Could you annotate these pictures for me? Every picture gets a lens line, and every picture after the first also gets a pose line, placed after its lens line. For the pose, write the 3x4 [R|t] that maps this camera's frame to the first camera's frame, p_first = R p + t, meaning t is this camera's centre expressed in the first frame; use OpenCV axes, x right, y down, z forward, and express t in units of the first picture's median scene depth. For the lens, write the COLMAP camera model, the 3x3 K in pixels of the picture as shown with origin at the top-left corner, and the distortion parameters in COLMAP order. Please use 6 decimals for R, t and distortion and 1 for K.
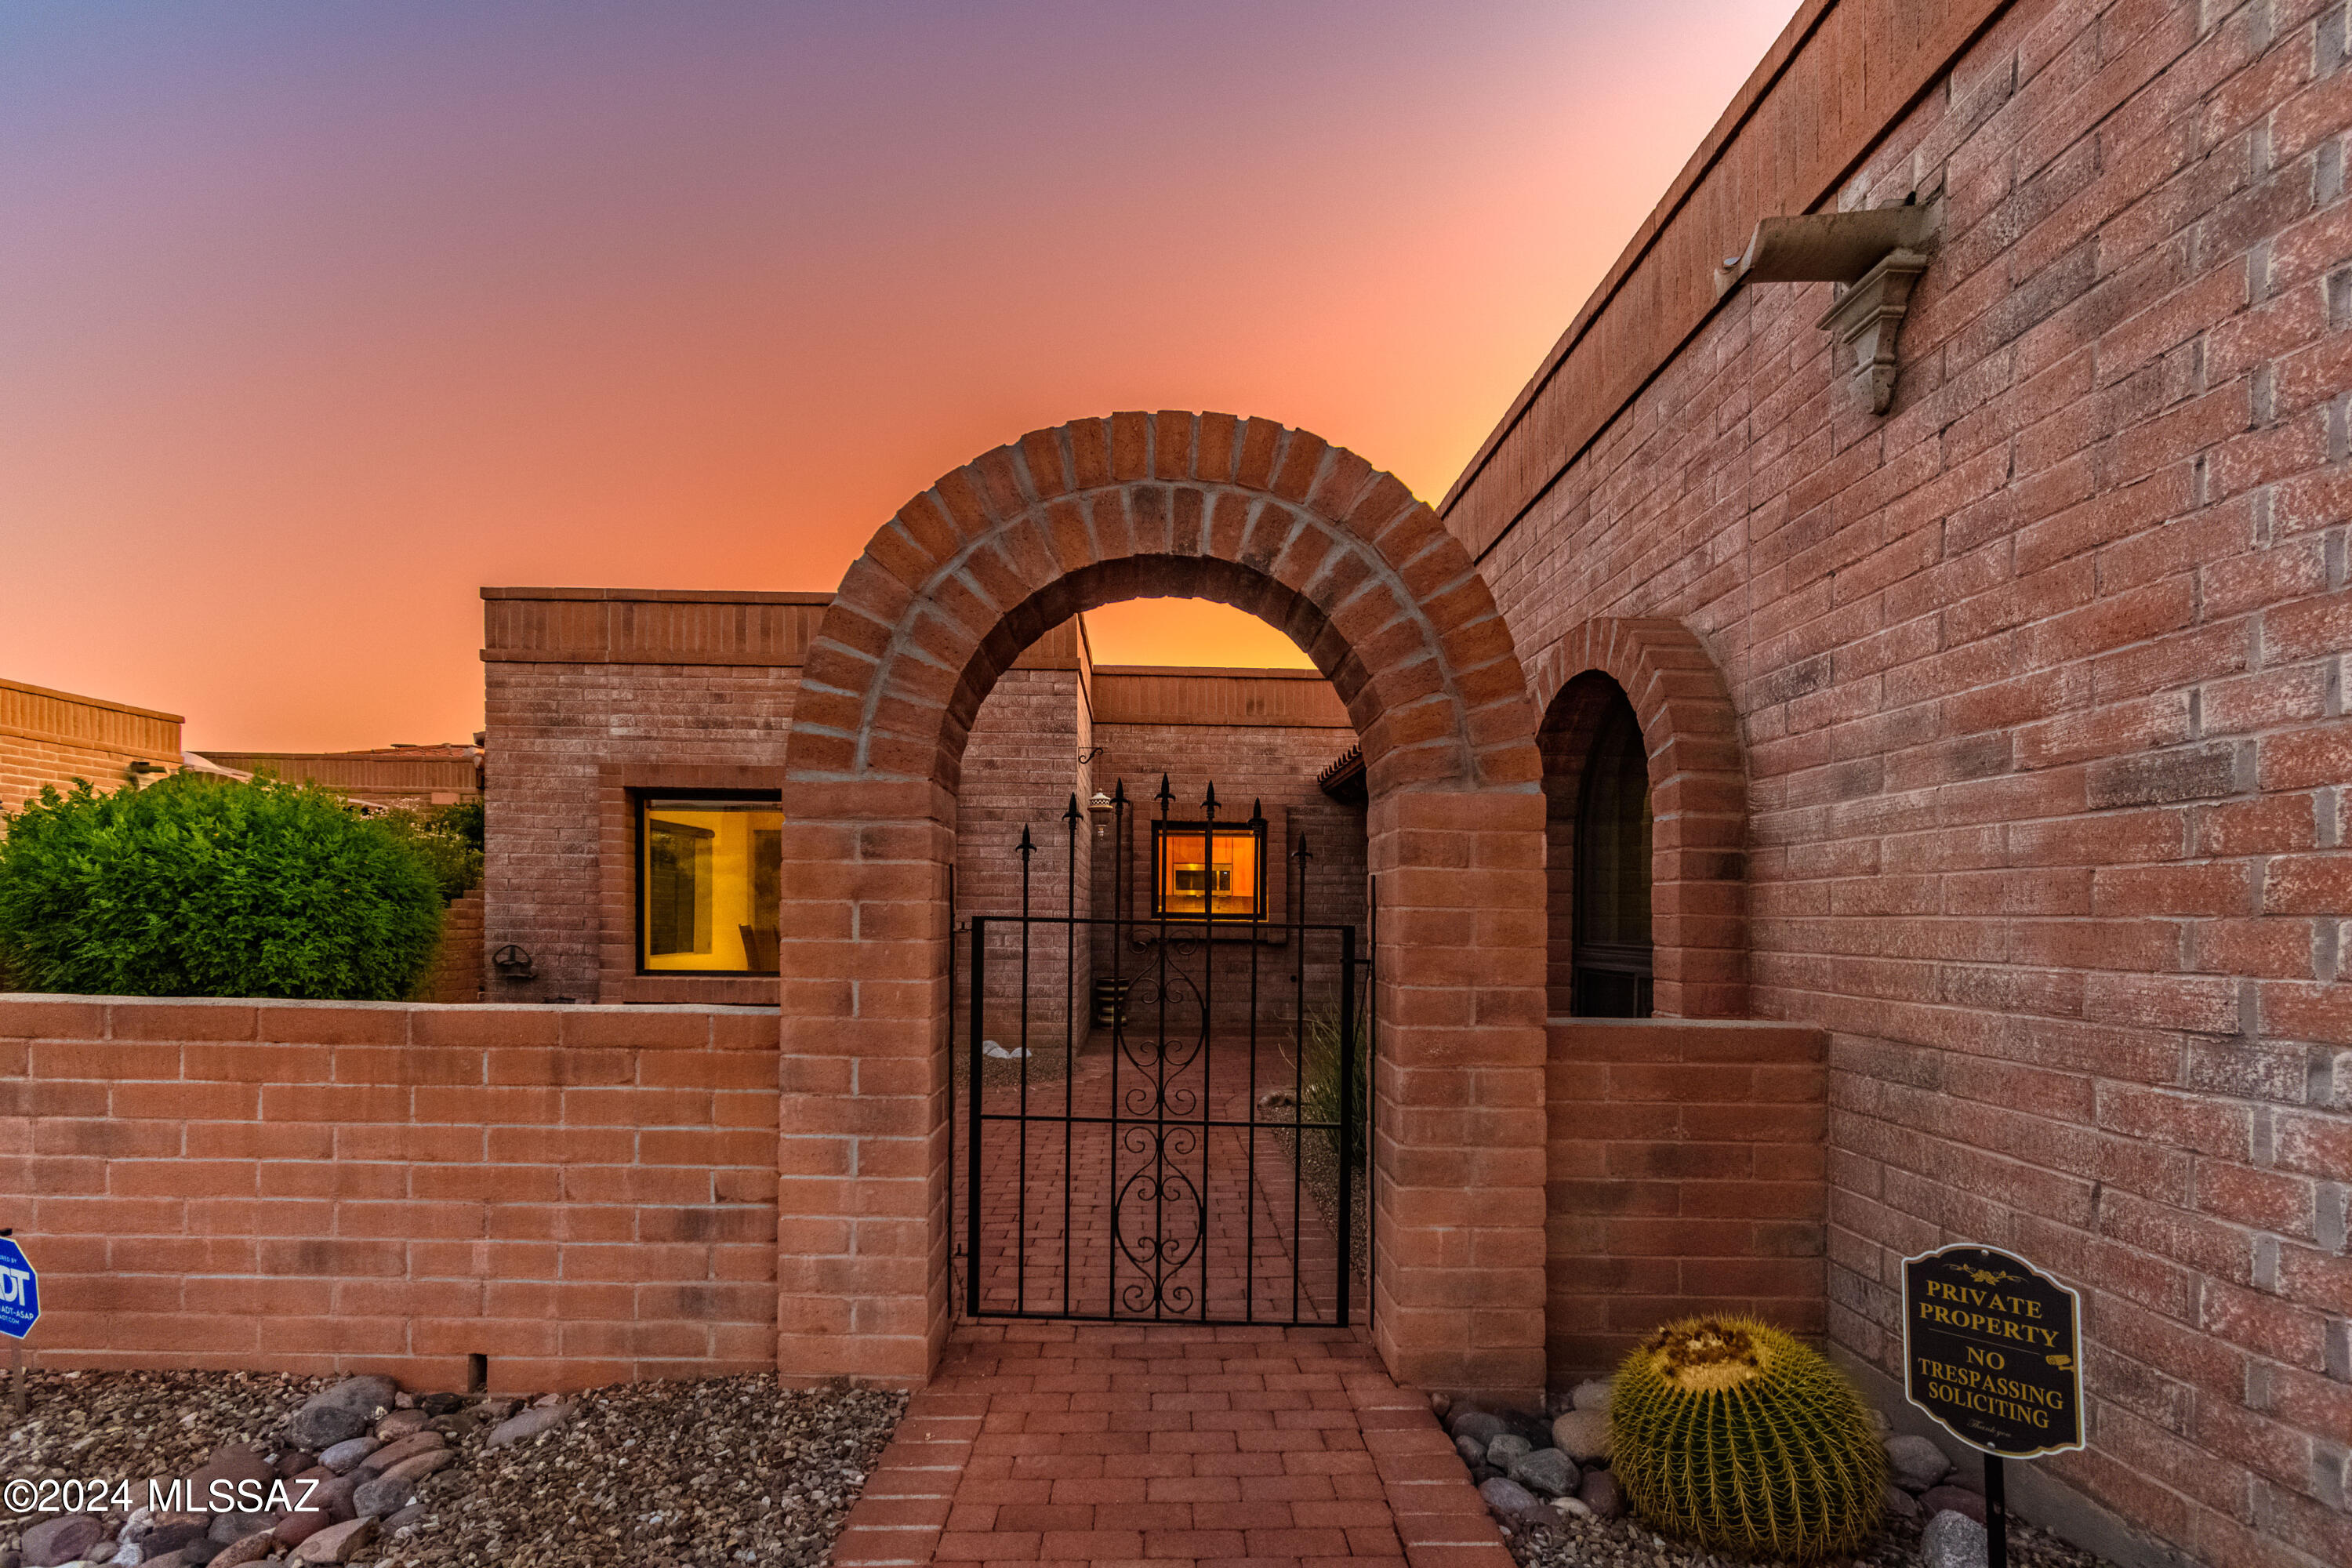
lens RADIAL K [[1030.1, 0, 1148.7], [0, 1030.1, 960.0], [0, 0, 1]] dist [-0.000413, -0.000064]
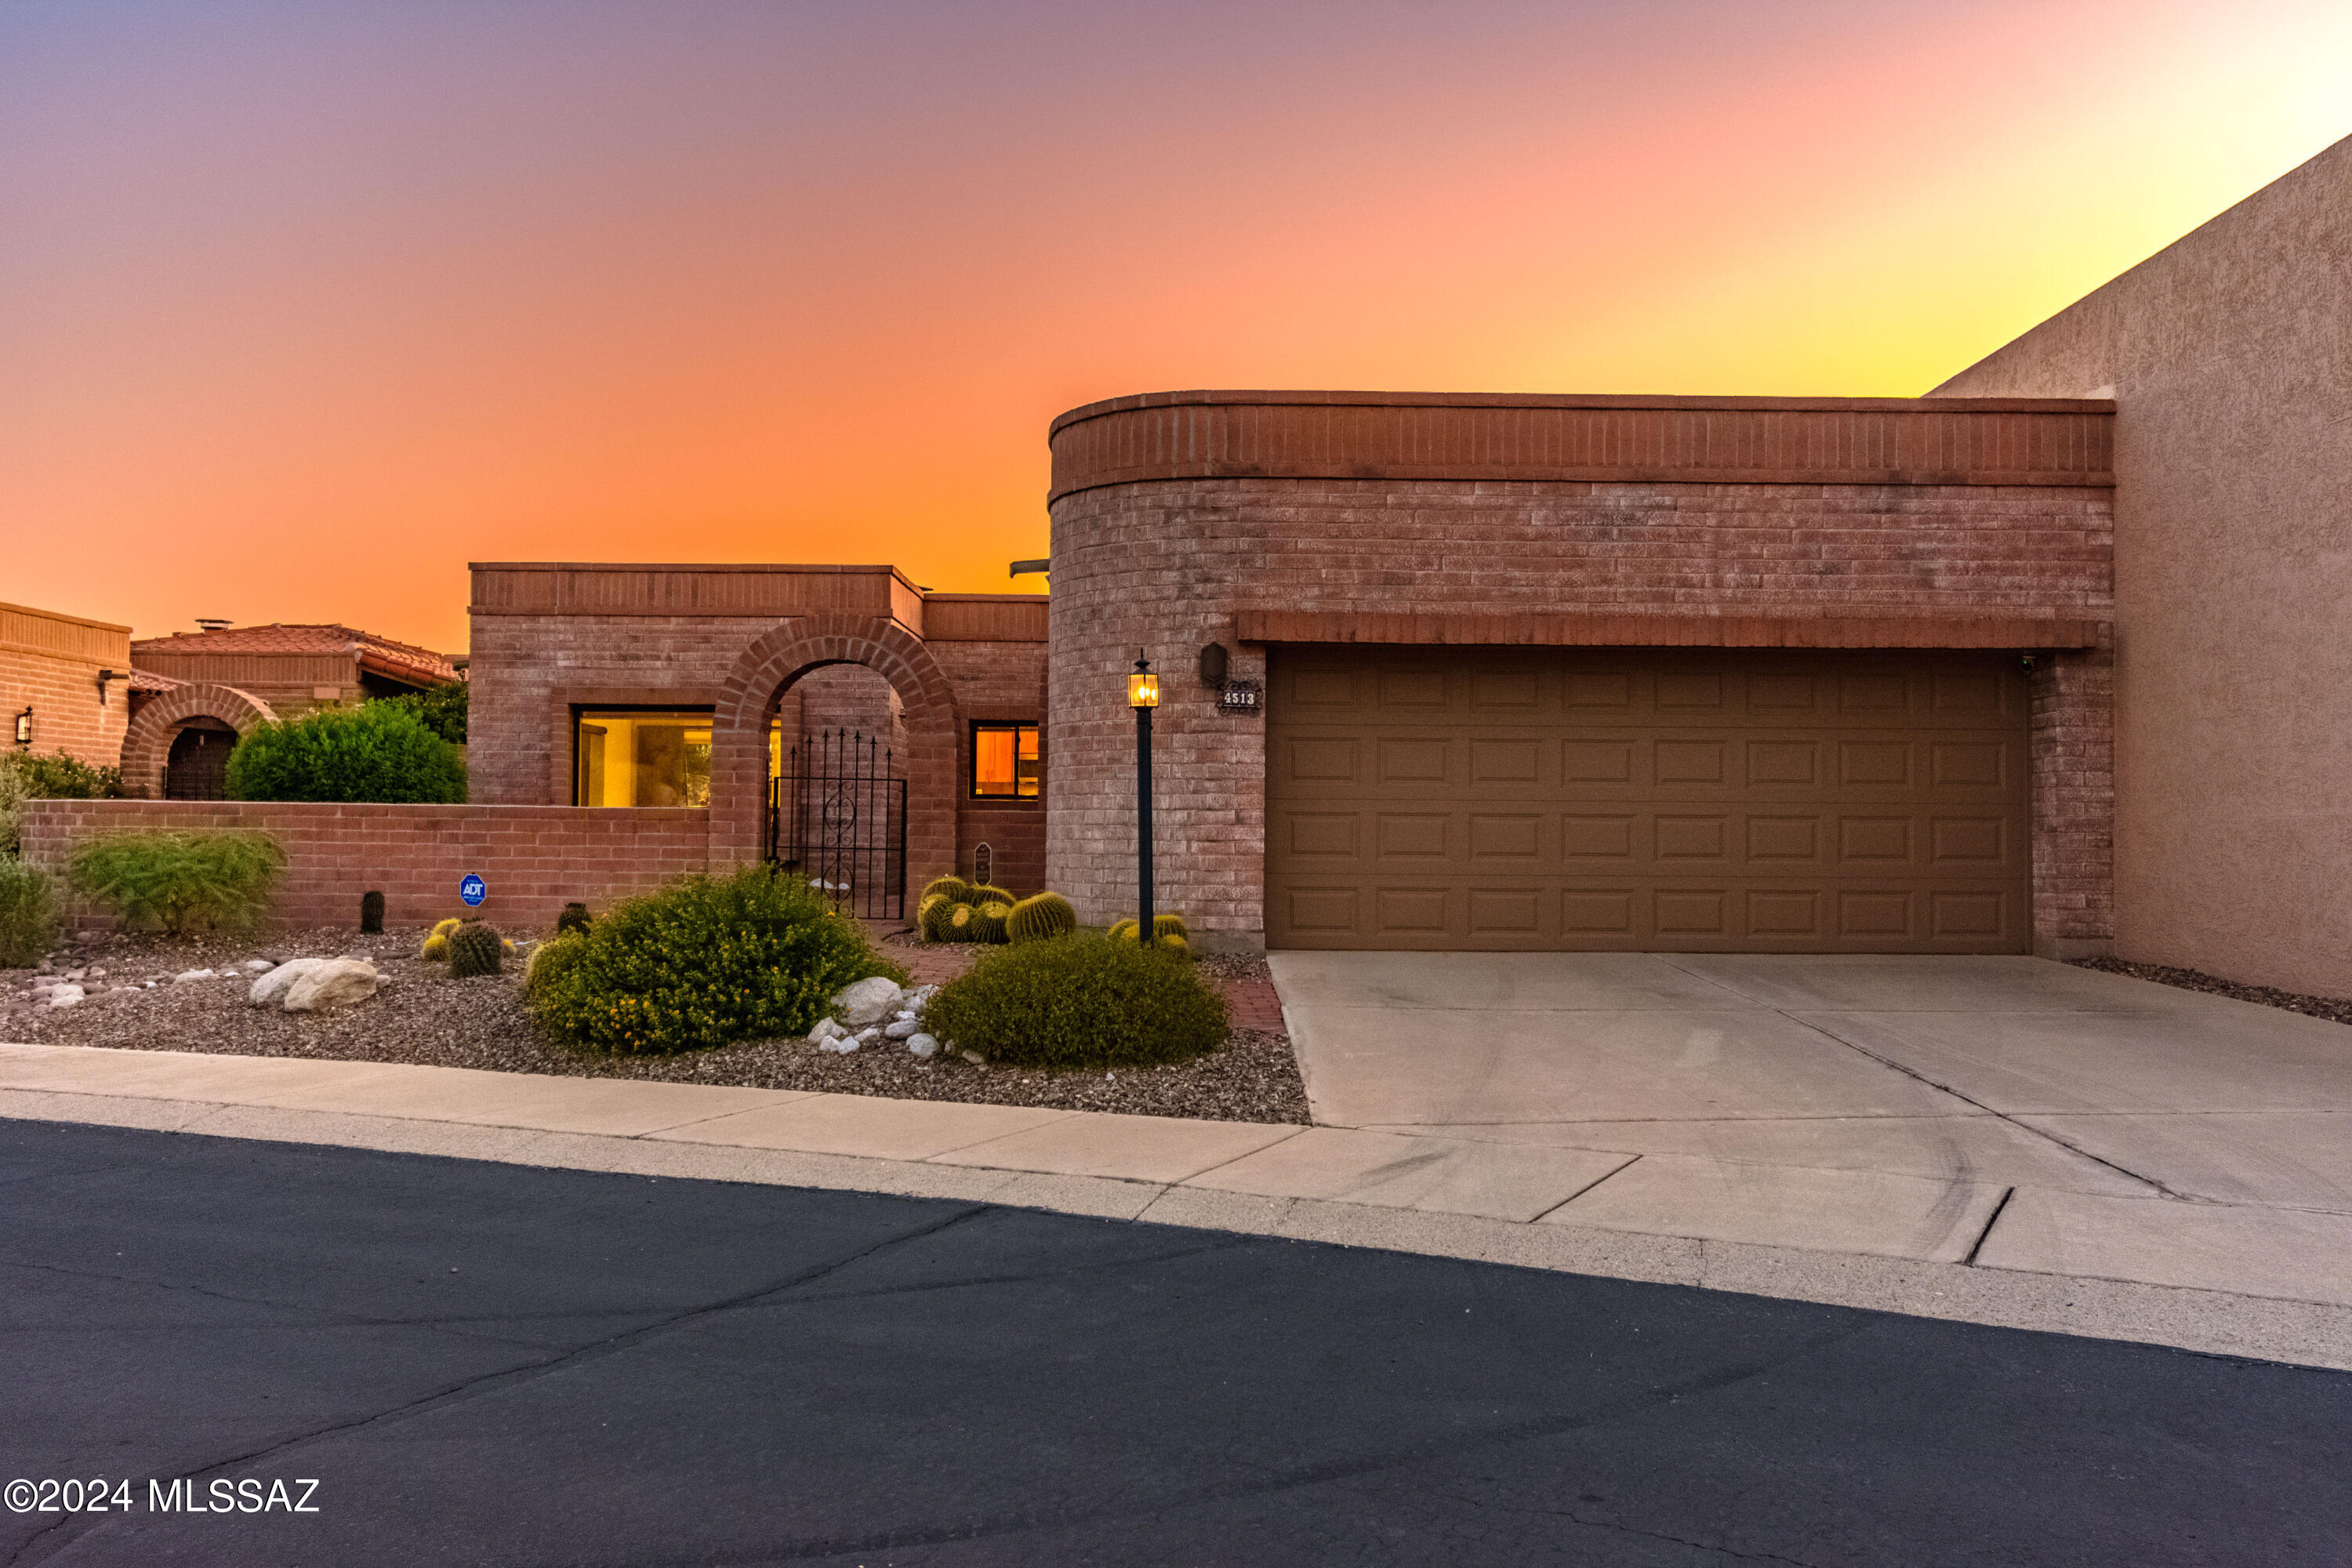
lens RADIAL K [[1817.6, 0, 1179.1], [0, 1817.6, 777.8], [0, 0, 1]] dist [0.002488, -0.000302]
pose [[0.999580, -0.005207, -0.028523, 0.391957], [0.003012, 0.997068, -0.076459, 0.124836], [0.028838, 0.076341, 0.996665, -1.429491]]
